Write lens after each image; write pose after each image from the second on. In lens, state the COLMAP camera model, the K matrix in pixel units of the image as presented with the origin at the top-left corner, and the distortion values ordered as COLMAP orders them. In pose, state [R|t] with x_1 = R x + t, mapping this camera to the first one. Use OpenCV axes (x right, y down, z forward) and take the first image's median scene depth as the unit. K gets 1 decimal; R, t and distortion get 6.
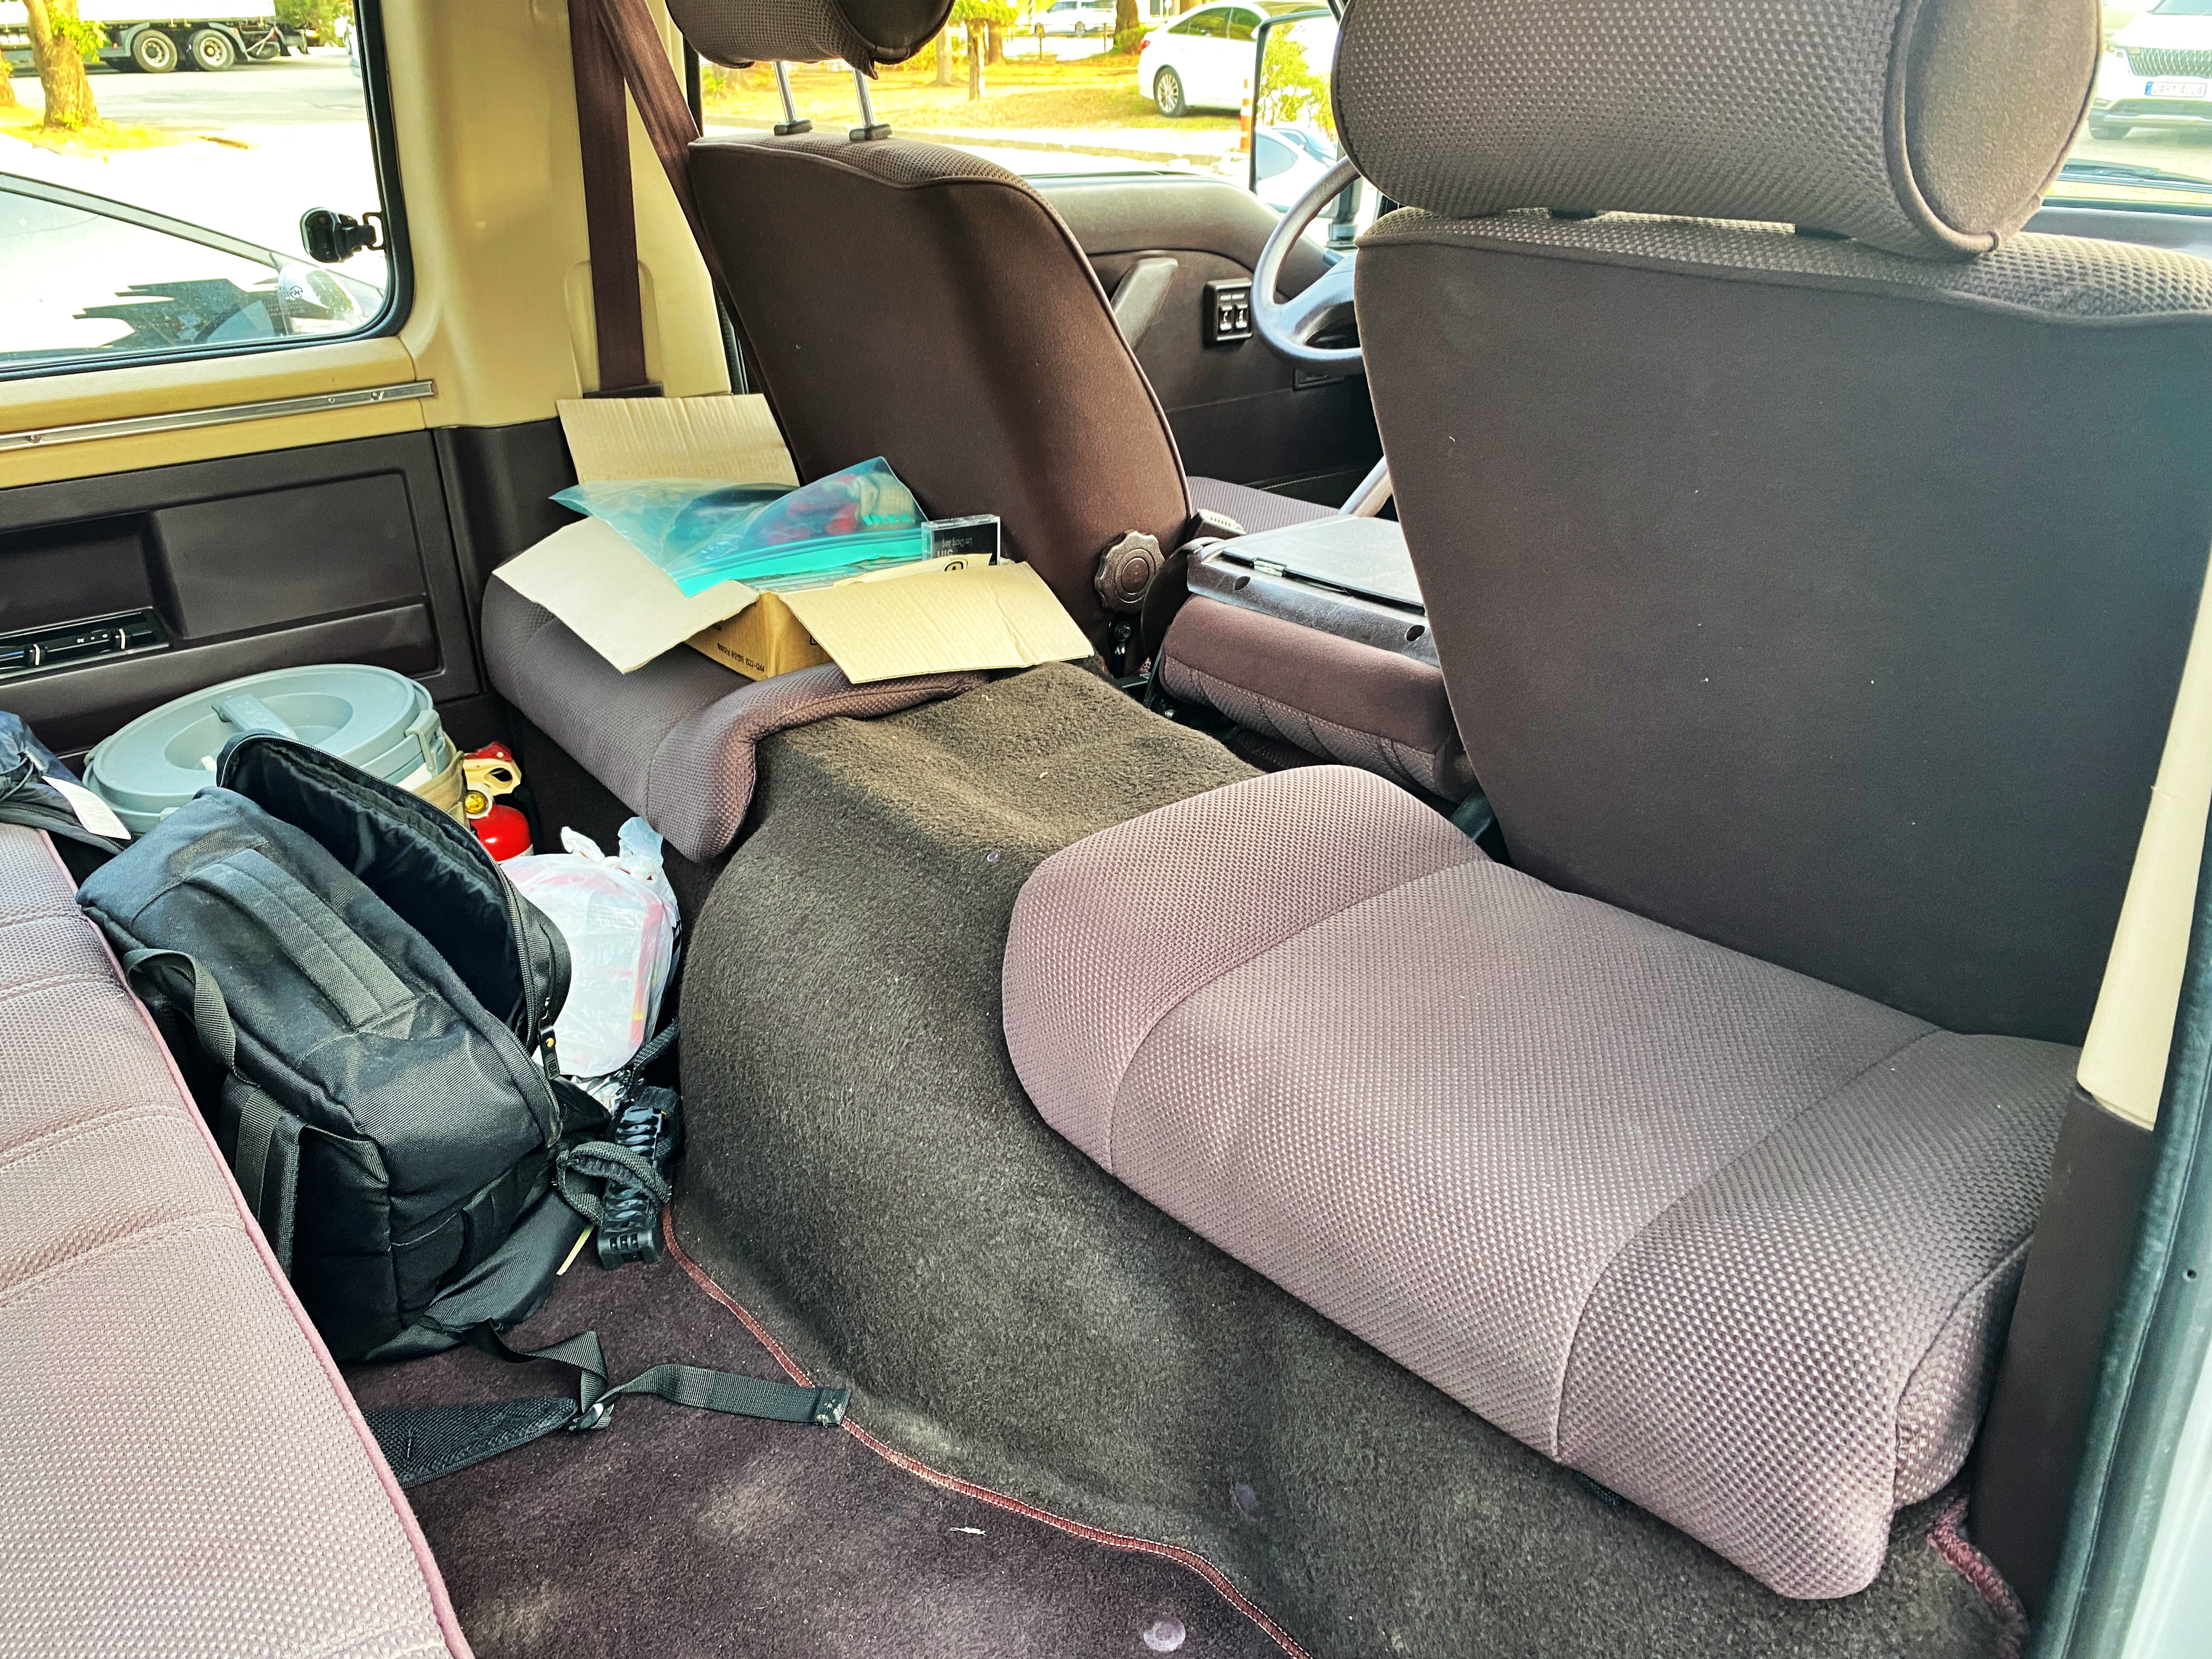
lens RADIAL K [[1745.9, 0, 1086.7], [0, 1745.9, 835.0], [0, 0, 1]] dist [0.071728, -0.091347]
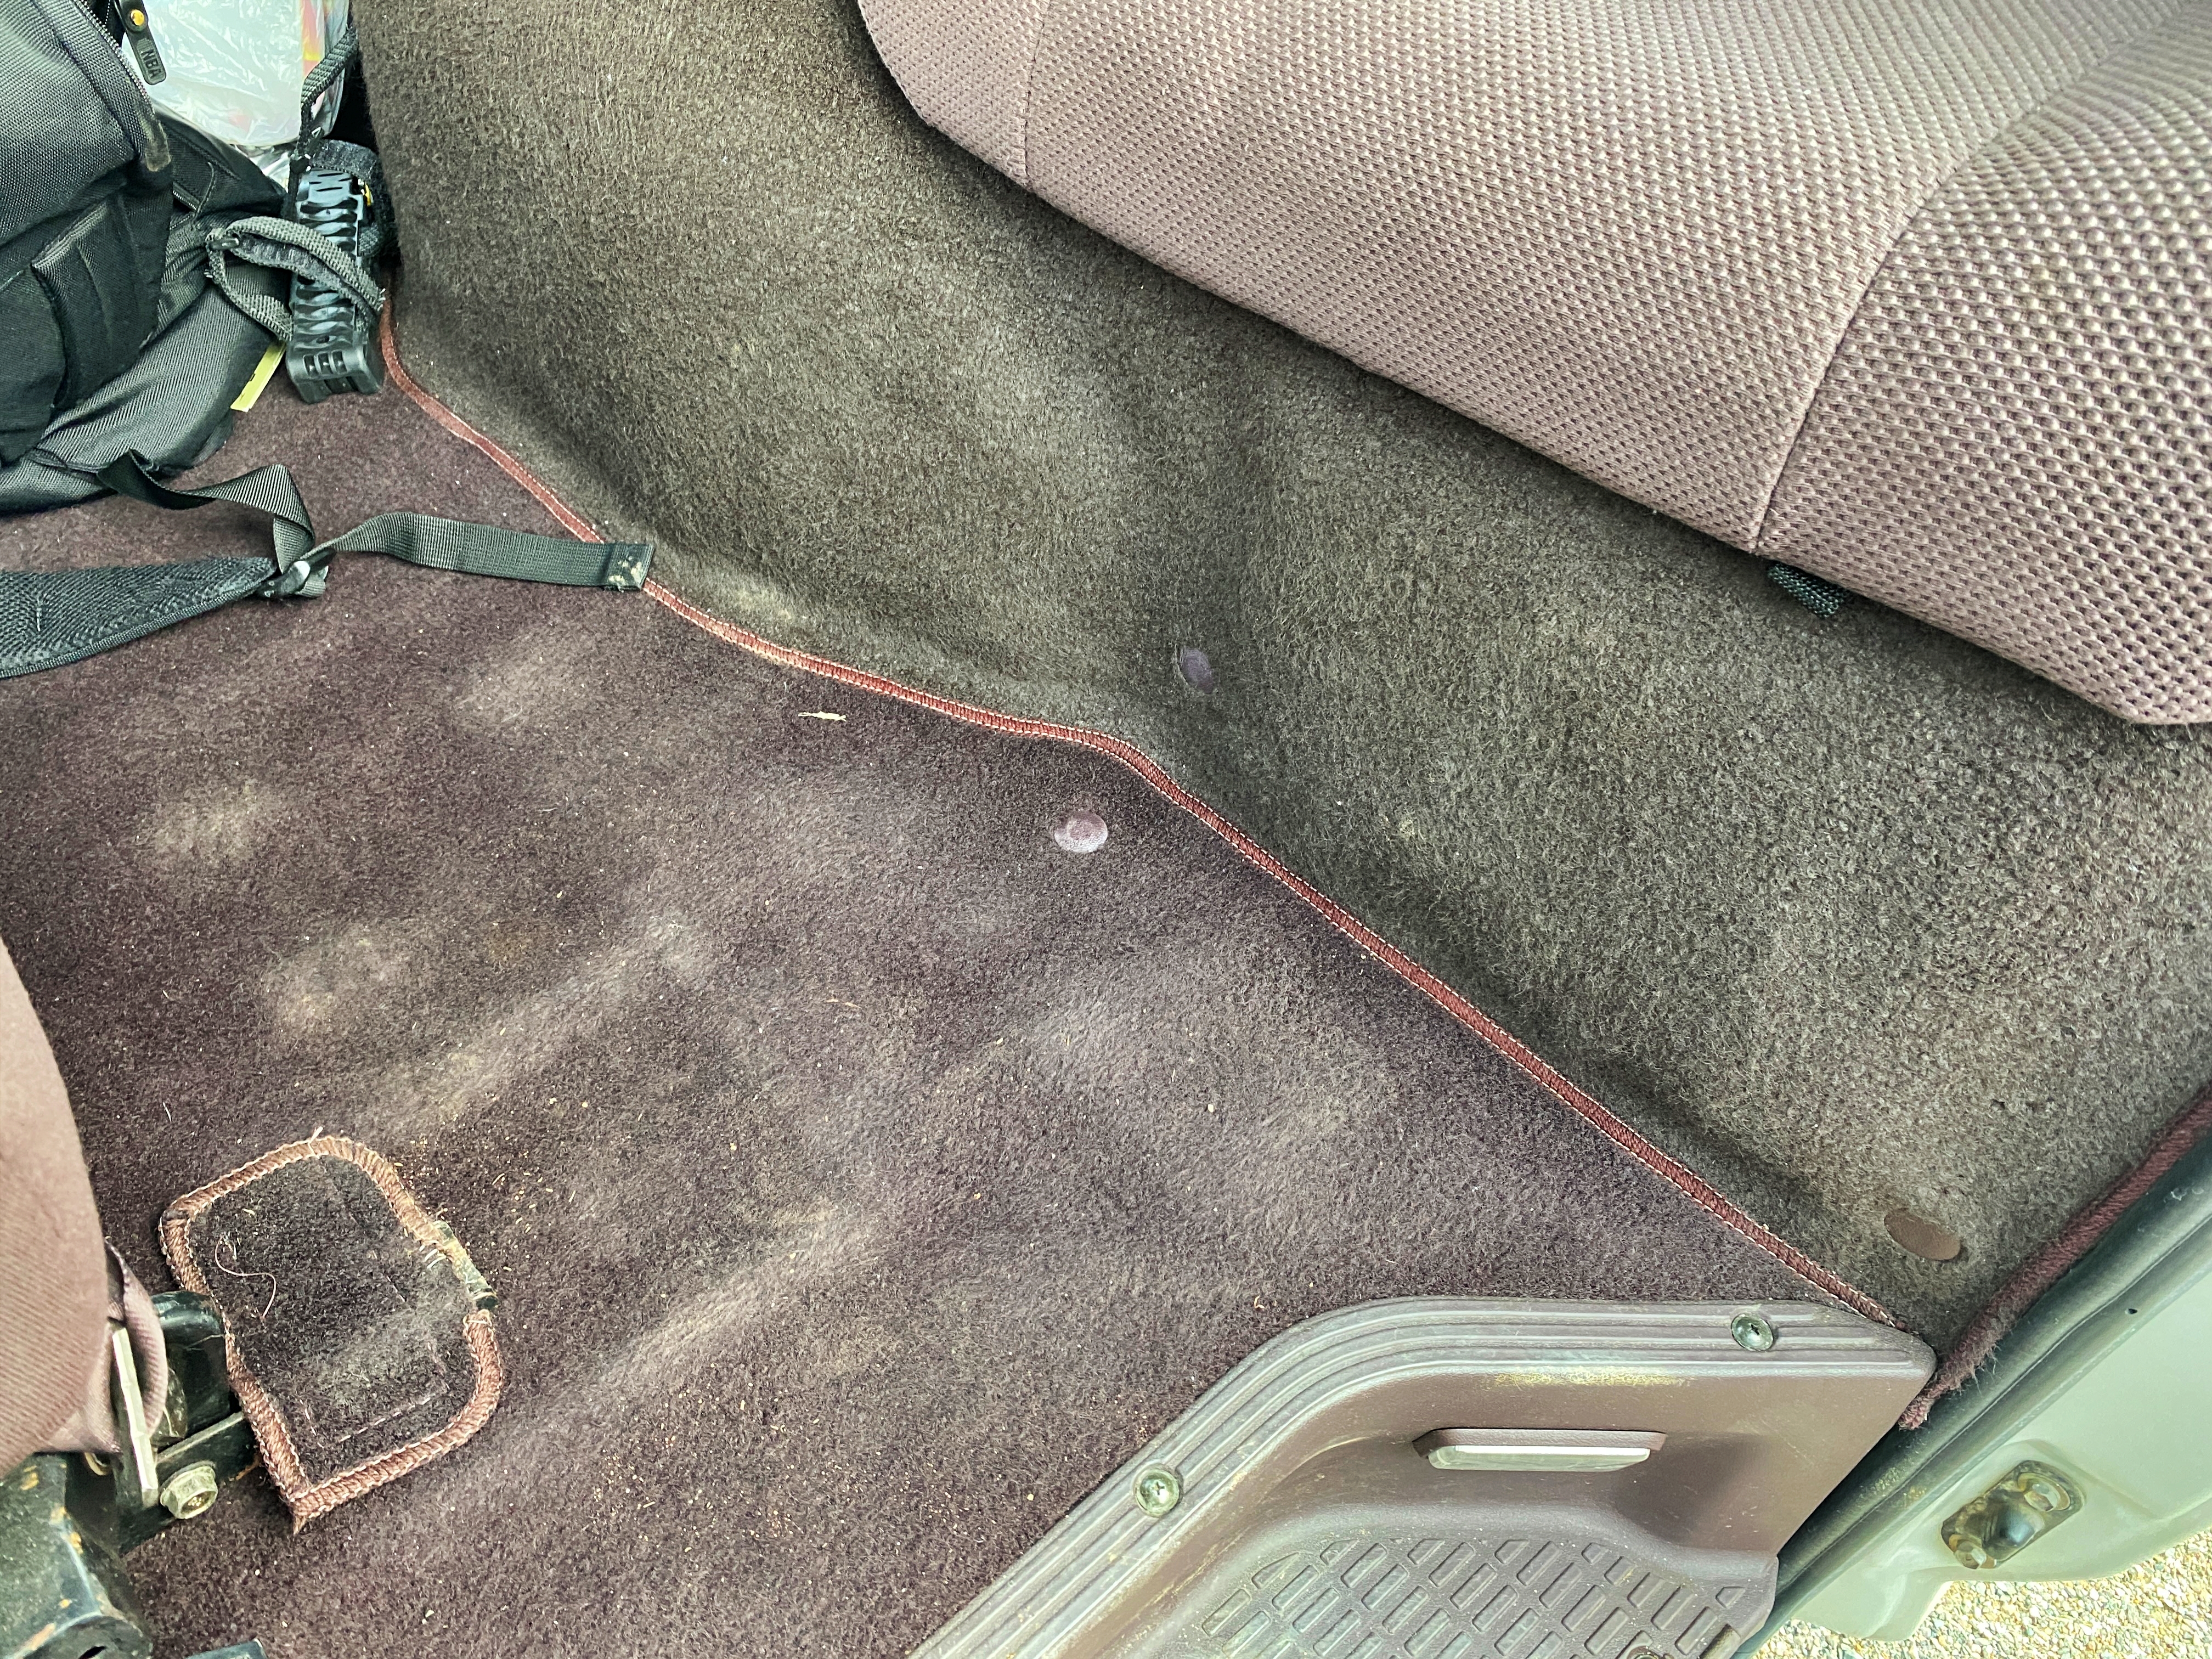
lens RADIAL K [[1702.2, 0, 1111.3], [0, 1702.2, 836.0], [0, 0, 1]] dist [0.059786, -0.101855]
pose [[0.994385, -0.014878, 0.104771, -0.020494], [-0.027375, 0.920202, 0.390485, 0.146343], [-0.102220, -0.391160, 0.914628, 0.283184]]
